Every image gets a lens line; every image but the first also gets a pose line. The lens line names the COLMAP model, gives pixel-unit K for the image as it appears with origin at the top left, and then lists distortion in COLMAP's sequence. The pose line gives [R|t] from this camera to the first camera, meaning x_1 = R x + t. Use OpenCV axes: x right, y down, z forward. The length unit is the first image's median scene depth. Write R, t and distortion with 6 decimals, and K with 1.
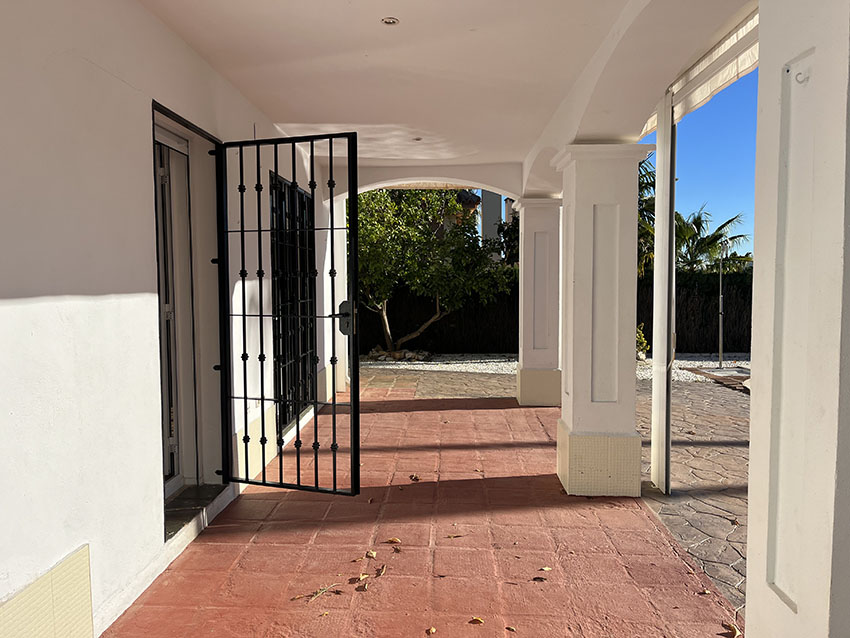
lens RADIAL K [[636.6, 0, 425.1], [0, 636.6, 317.8], [0, 0, 1]] dist [0.044970, -0.063804]
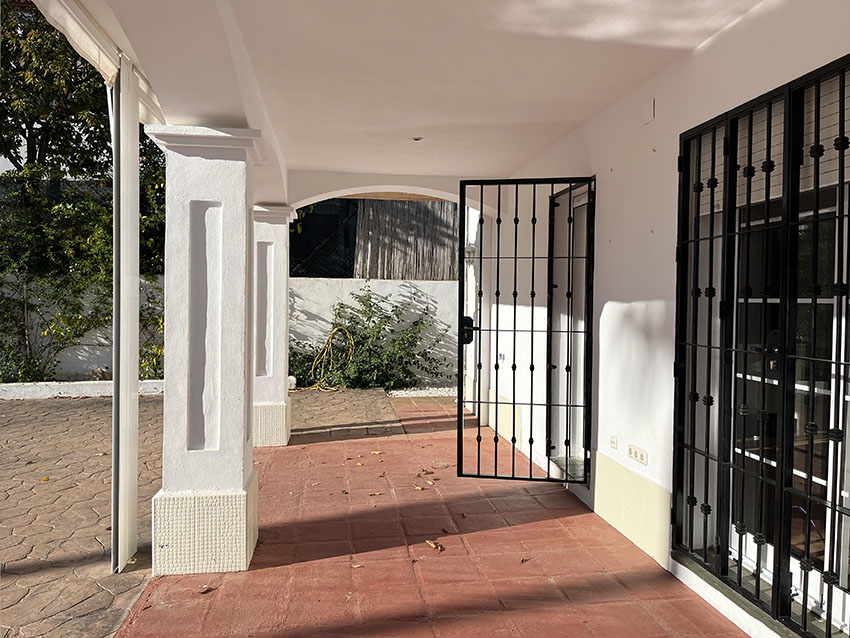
lens RADIAL K [[636.6, 0, 425.3], [0, 636.6, 319.4], [0, 0, 1]] dist [0.044970, -0.063804]
pose [[-0.983206, 0.004821, -0.182436, 0.180371], [-0.011178, 0.996183, 0.086568, -0.126456], [0.182157, 0.087154, -0.979399, 2.214145]]
